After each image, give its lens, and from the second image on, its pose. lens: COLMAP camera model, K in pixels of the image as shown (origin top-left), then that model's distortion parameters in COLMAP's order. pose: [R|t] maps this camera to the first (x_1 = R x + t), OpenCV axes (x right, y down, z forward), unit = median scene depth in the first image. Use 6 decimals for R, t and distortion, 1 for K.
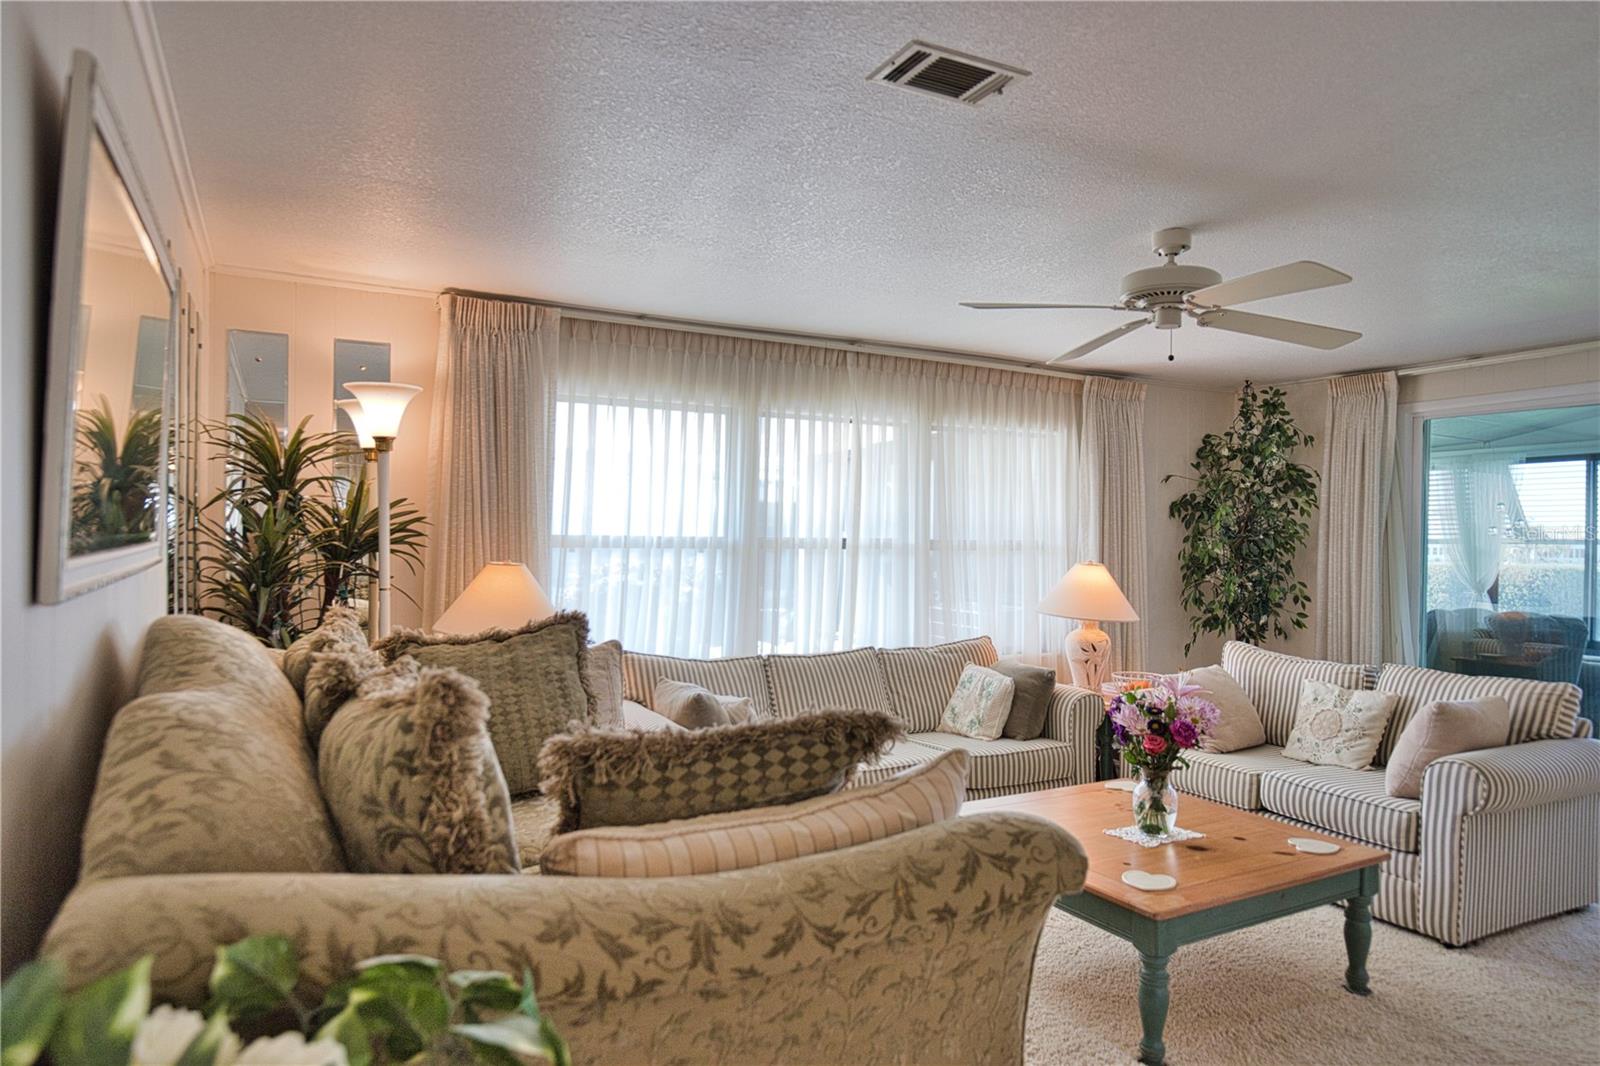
lens RADIAL K [[995.2, 0, 807.1], [0, 995.2, 537.6], [0, 0, 1]] dist [-0.001774, 0.004359]
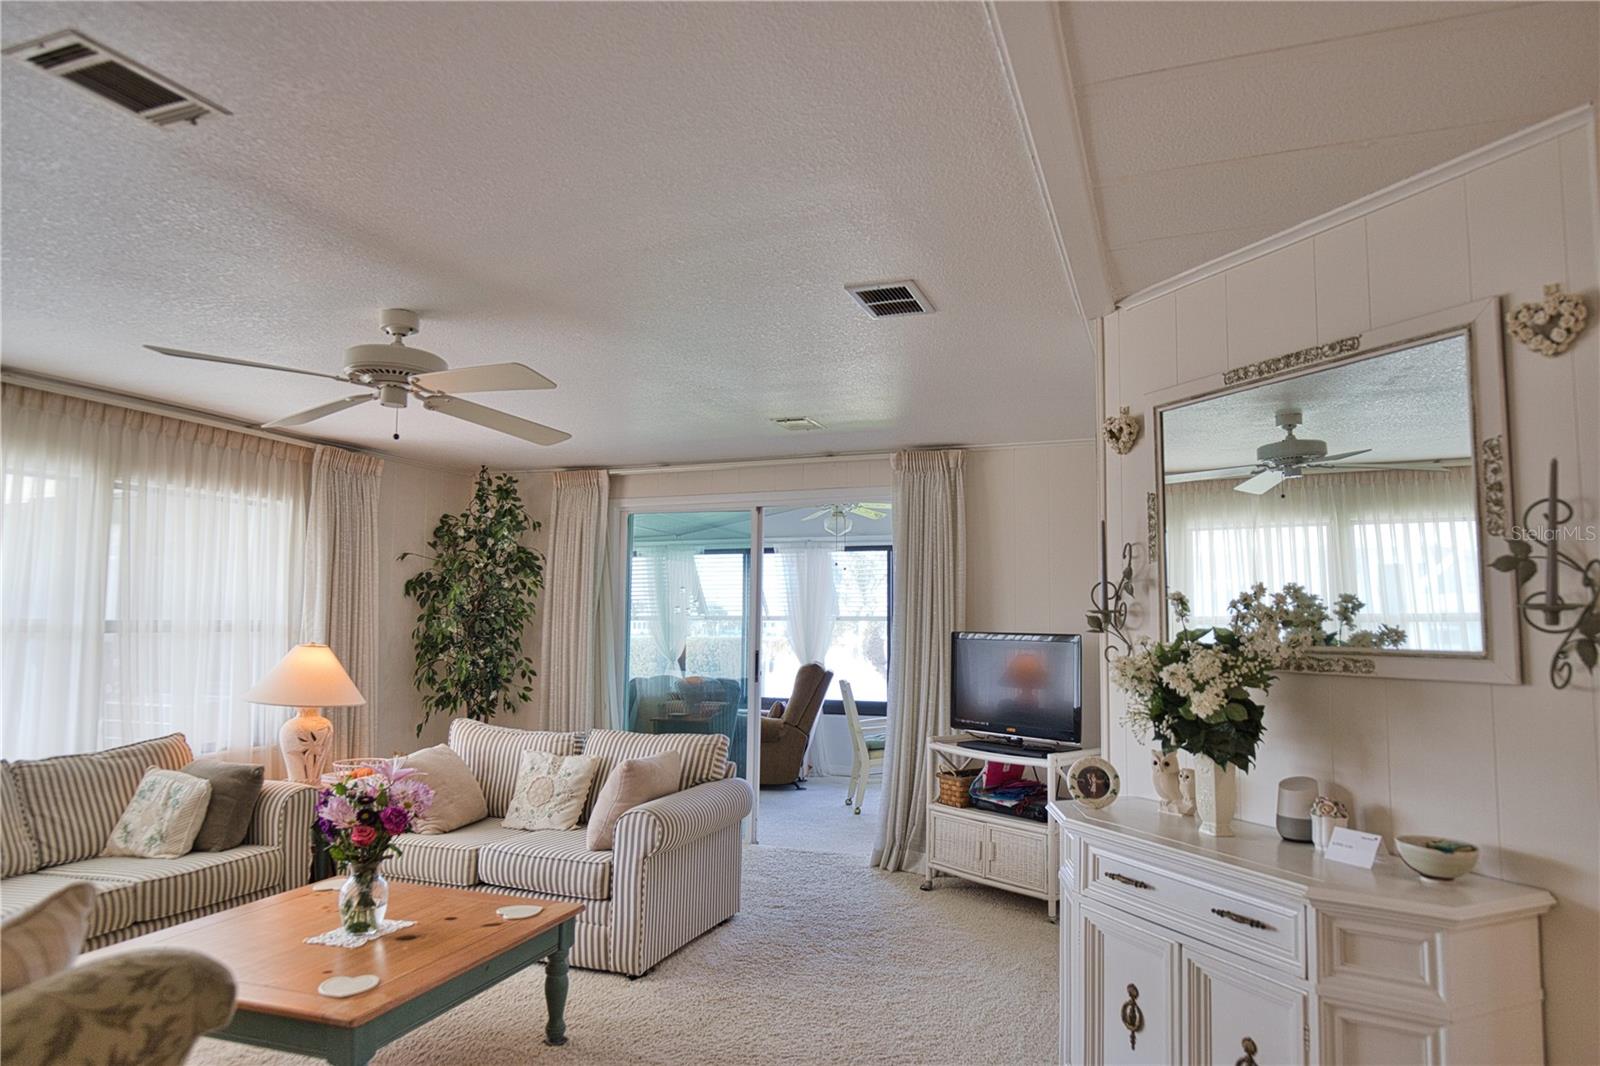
lens RADIAL K [[995.2, 0, 808.0], [0, 995.2, 539.0], [0, 0, 1]] dist [-0.001774, 0.004359]
pose [[0.751508, 0.047223, 0.658032, 0.018619], [0.002853, 0.997193, -0.074821, -0.002188], [-0.659718, 0.058106, 0.749264, -0.008001]]
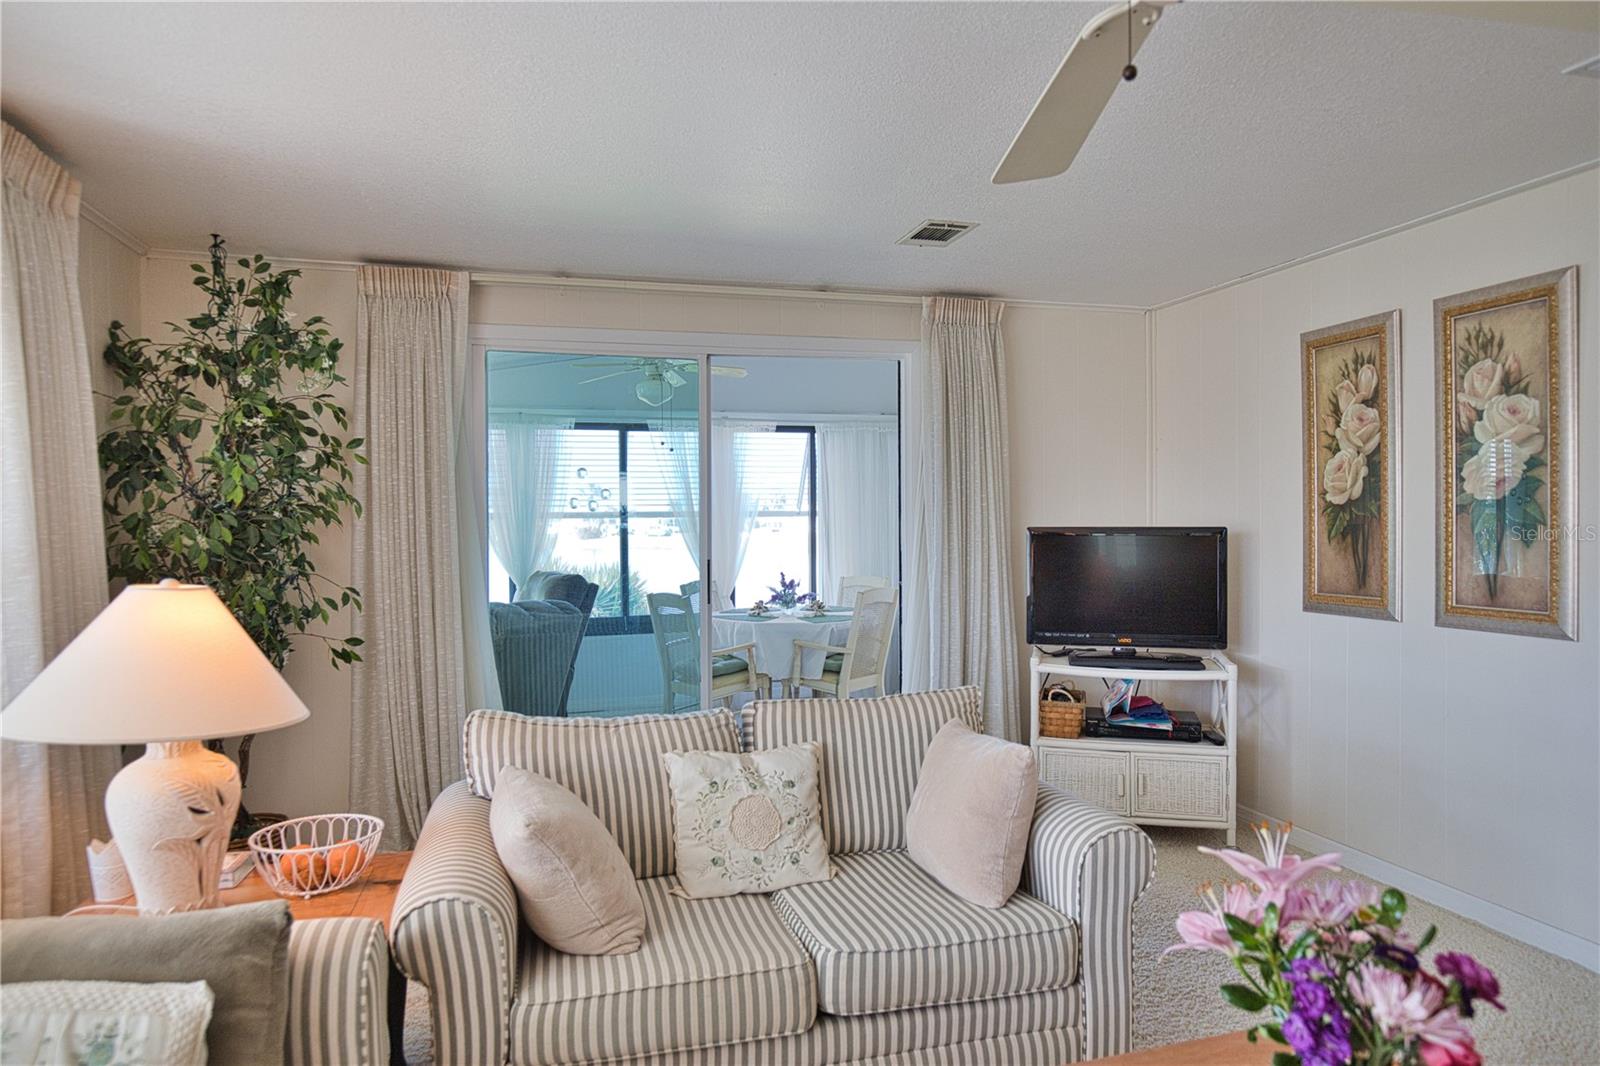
lens RADIAL K [[995.2, 0, 807.5], [0, 995.2, 534.6], [0, 0, 1]] dist [-0.001774, 0.004359]
pose [[0.209437, -0.032517, 0.977281, -0.053654], [0.010882, 0.999463, 0.030923, -0.004669], [-0.977761, 0.004159, 0.209679, 0.781245]]
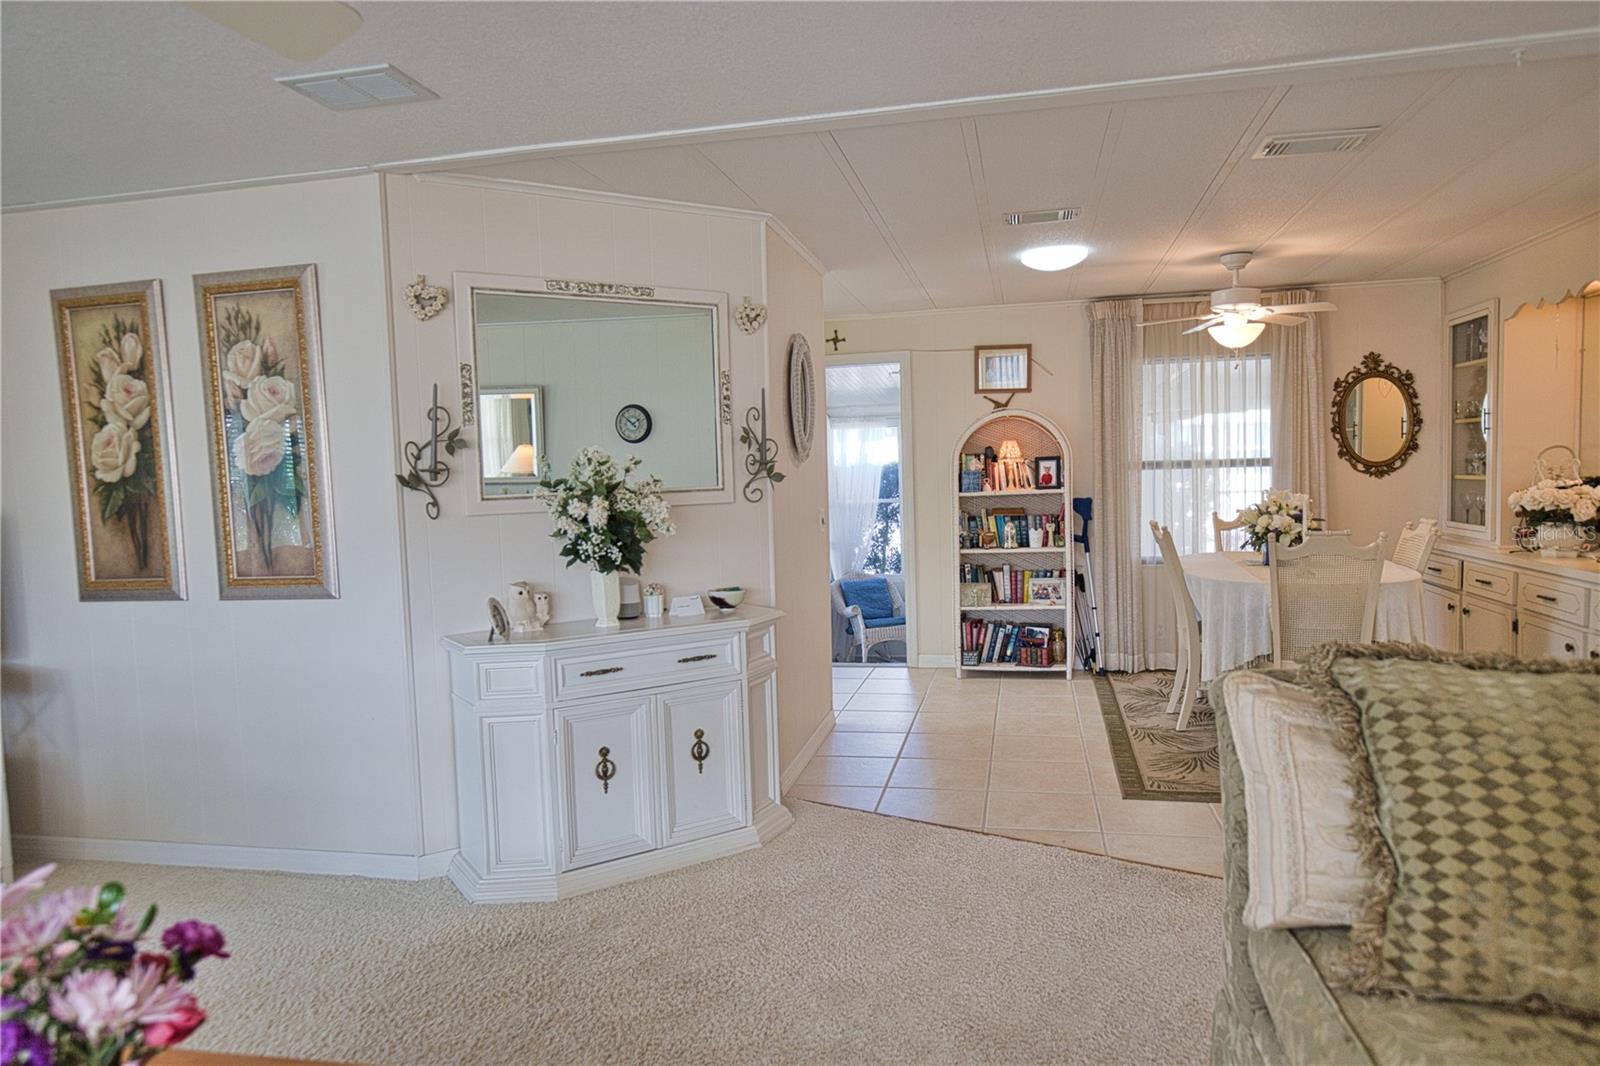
lens RADIAL K [[995.2, 0, 811.6], [0, 995.2, 539.8], [0, 0, 1]] dist [-0.001774, 0.004359]
pose [[-0.757276, -0.033602, 0.652230, -0.061880], [0.023299, 0.996650, 0.078398, -0.002693], [-0.652679, 0.074565, -0.753956, 0.750724]]
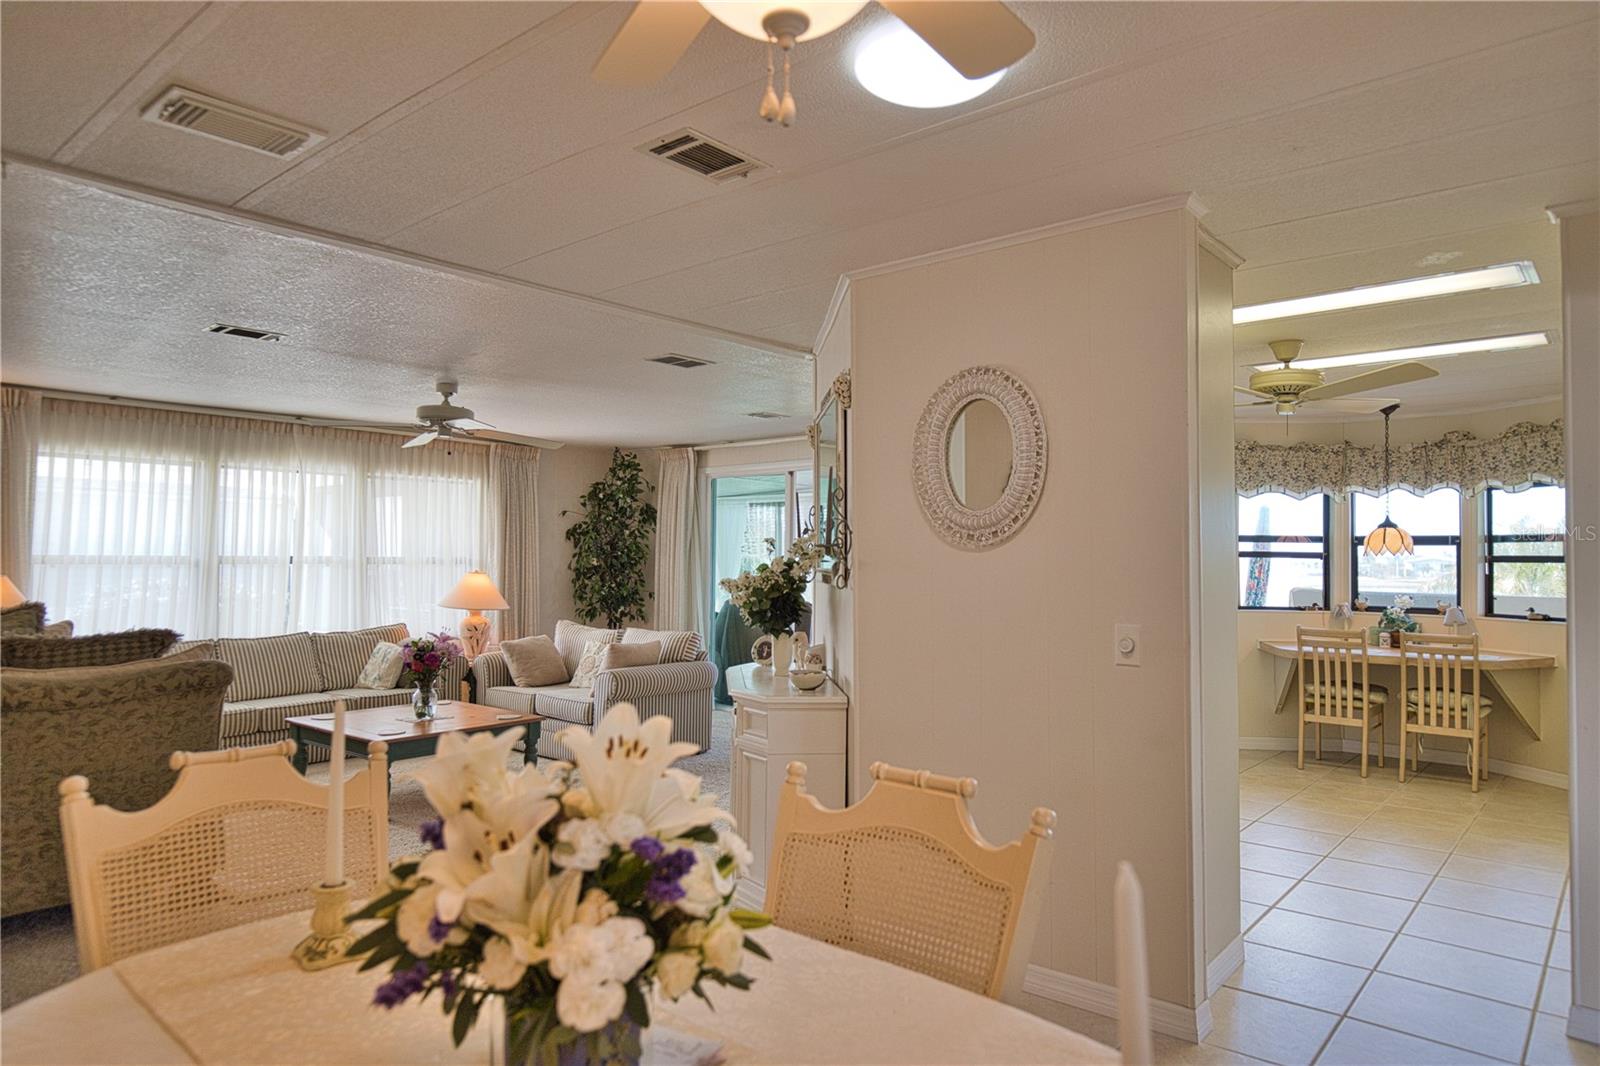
lens RADIAL K [[995.2, 0, 806.8], [0, 995.2, 526.3], [0, 0, 1]] dist [-0.001774, 0.004359]
pose [[0.929696, 0.005285, 0.368290, 0.225839], [0.004969, 0.999626, -0.026889, 0.000415], [-0.368294, 0.026829, 0.929322, -0.655038]]
